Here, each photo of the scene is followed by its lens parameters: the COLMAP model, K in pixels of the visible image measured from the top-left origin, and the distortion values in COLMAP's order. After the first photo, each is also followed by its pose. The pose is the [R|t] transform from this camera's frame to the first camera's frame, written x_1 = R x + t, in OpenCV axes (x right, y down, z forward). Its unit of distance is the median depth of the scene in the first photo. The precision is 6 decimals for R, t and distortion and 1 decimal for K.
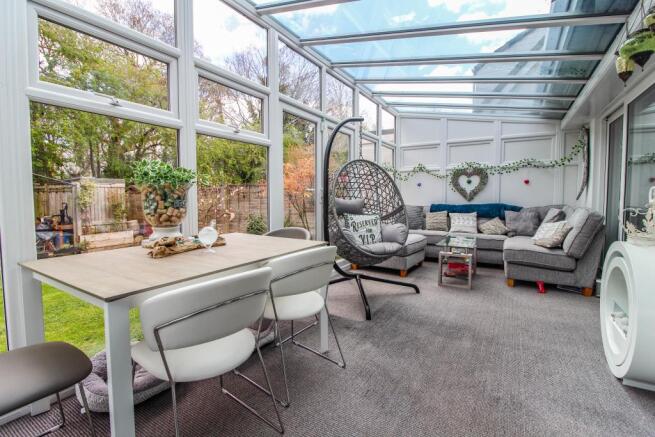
lens RADIAL K [[302.4, 0, 332.3], [0, 302.4, 212.9], [0, 0, 1]] dist [0.002685, -0.014023]
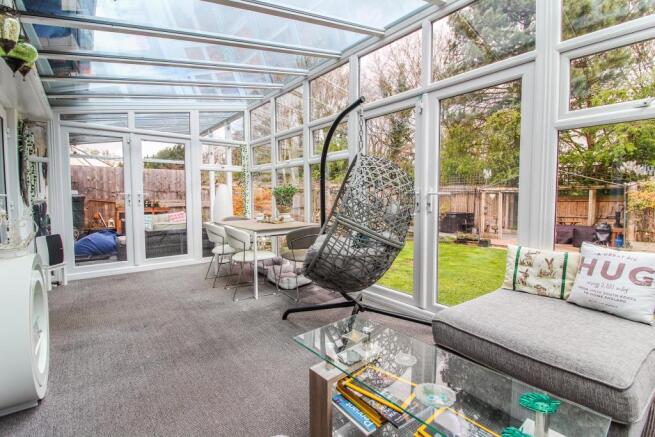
lens RADIAL K [[302.4, 0, 332.3], [0, 302.4, 212.9], [0, 0, 1]] dist [0.002685, -0.014023]
pose [[-0.336689, 0.053869, -0.940074, 1.181668], [-0.055323, 0.995506, 0.076859, -0.120524], [0.939989, 0.077885, -0.332196, 1.691288]]
